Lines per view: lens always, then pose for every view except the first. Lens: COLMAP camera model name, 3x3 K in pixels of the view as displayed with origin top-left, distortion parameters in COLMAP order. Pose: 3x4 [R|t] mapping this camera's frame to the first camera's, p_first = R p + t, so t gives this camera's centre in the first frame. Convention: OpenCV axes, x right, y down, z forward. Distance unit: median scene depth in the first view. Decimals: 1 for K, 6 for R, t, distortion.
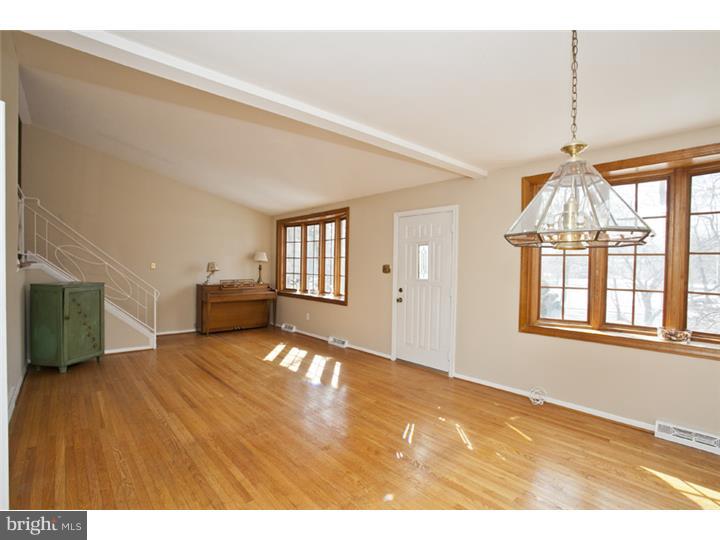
lens RADIAL K [[347.2, 0, 359.4], [0, 347.2, 273.4], [0, 0, 1]] dist [-0.072745, 0.027966]
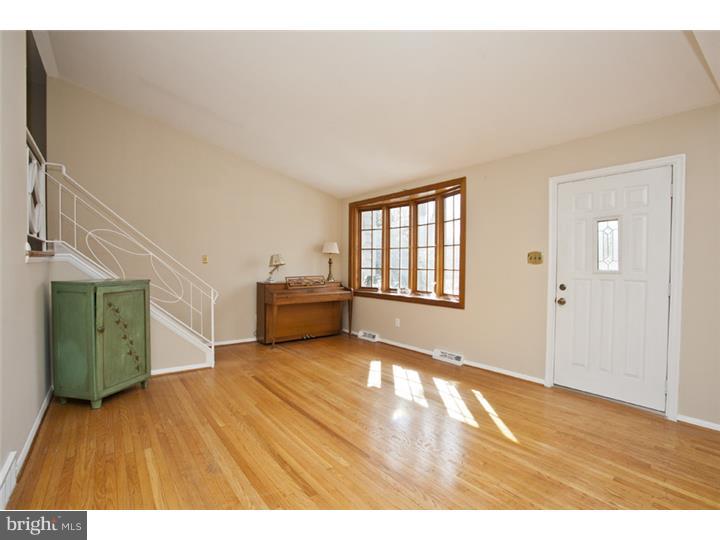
lens RADIAL K [[347.2, 0, 359.4], [0, 347.2, 273.4], [0, 0, 1]] dist [-0.072745, 0.027966]
pose [[0.996874, -0.008502, -0.078544, -0.186338], [0.008672, 0.999961, 0.001827, 0.012210], [0.078525, -0.002502, 0.996909, 0.227387]]
